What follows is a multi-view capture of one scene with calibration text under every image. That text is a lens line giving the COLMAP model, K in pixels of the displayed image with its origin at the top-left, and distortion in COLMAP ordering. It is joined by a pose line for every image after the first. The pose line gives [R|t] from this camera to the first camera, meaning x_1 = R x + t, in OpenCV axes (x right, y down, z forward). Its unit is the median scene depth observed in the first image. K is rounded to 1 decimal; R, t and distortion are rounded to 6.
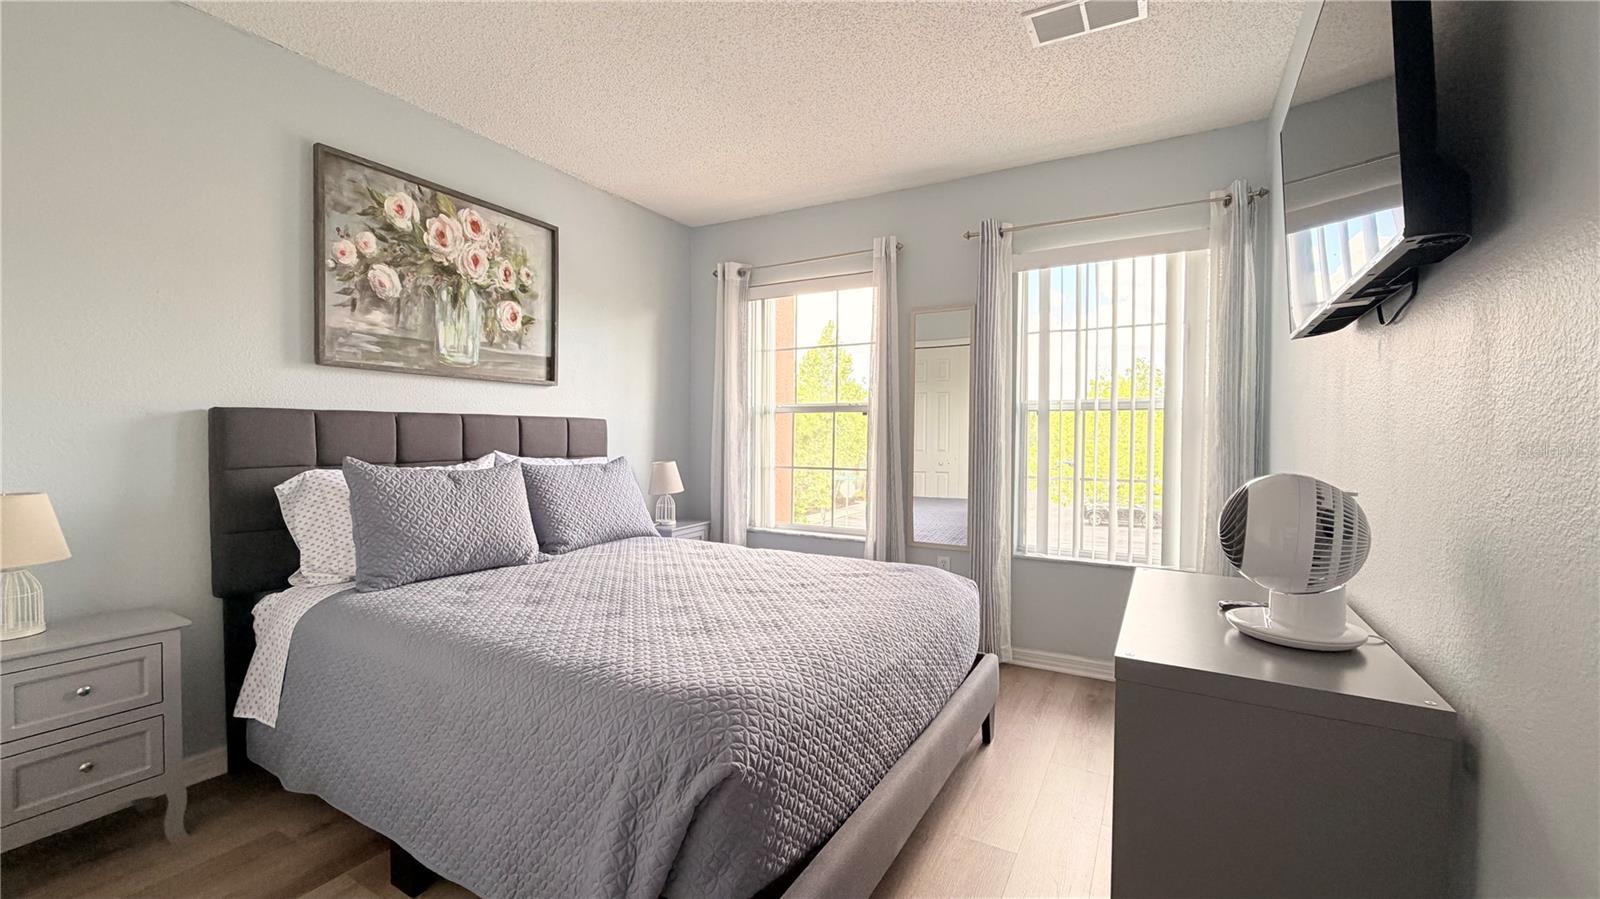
lens RADIAL K [[641.2, 0, 804.8], [0, 641.2, 450.1], [0, 0, 1]] dist [-0.000739, 0.000106]
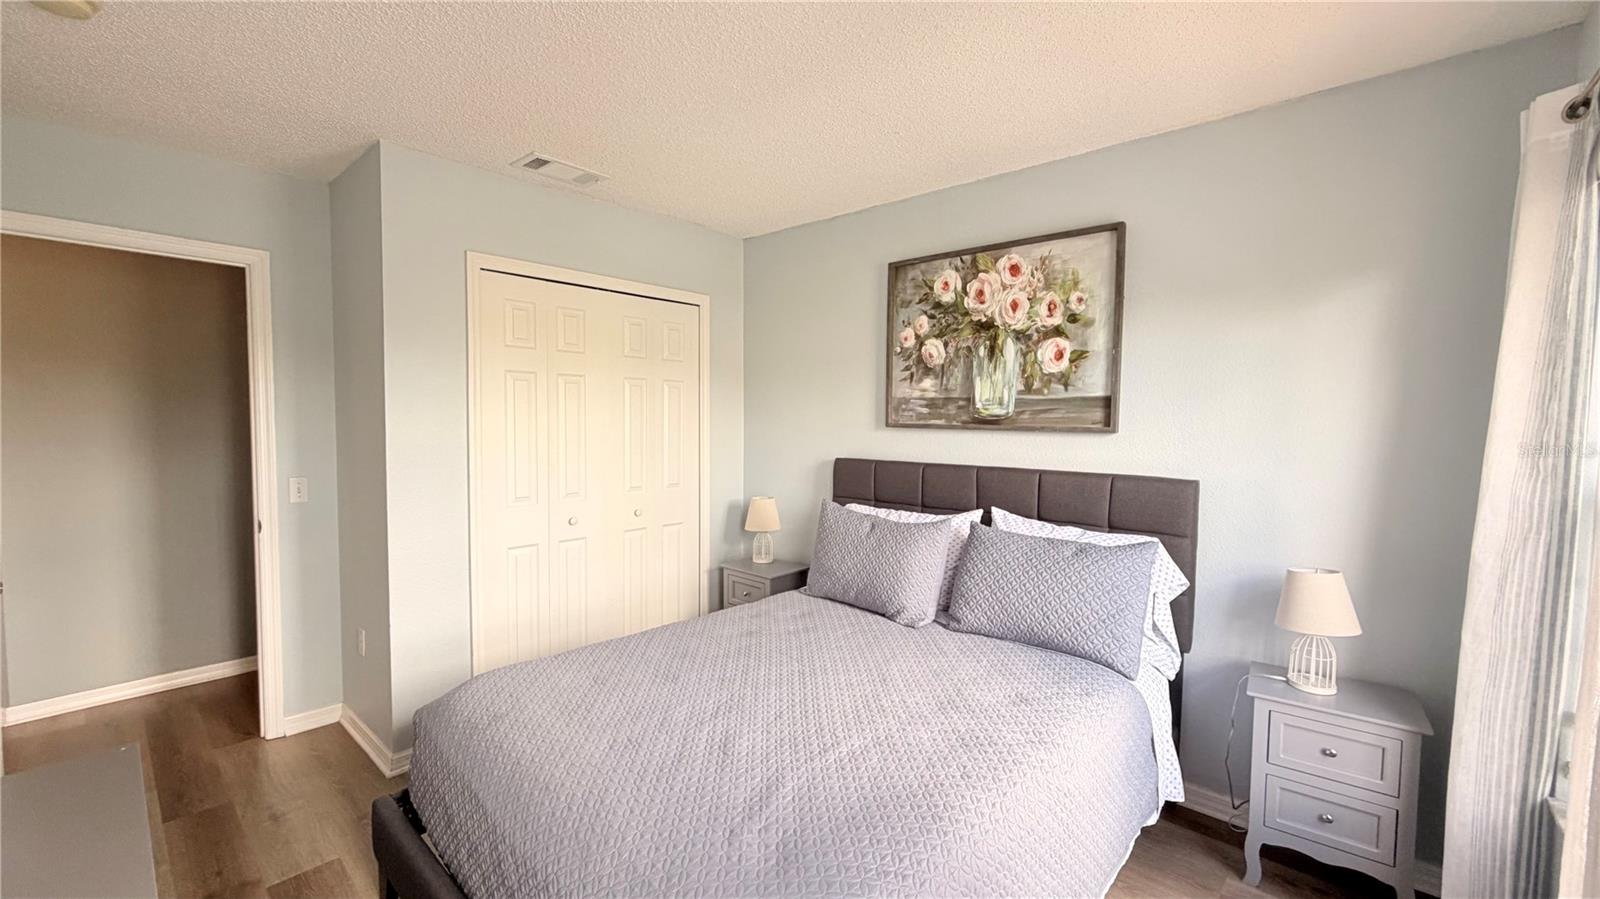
lens RADIAL K [[641.2, 0, 798.5], [0, 641.2, 451.0], [0, 0, 1]] dist [-0.000739, 0.000106]
pose [[-0.217627, 0.050709, -0.974714, 0.518522], [-0.027930, 0.997917, 0.058152, -0.132638], [0.975632, 0.039879, -0.215758, 0.941890]]
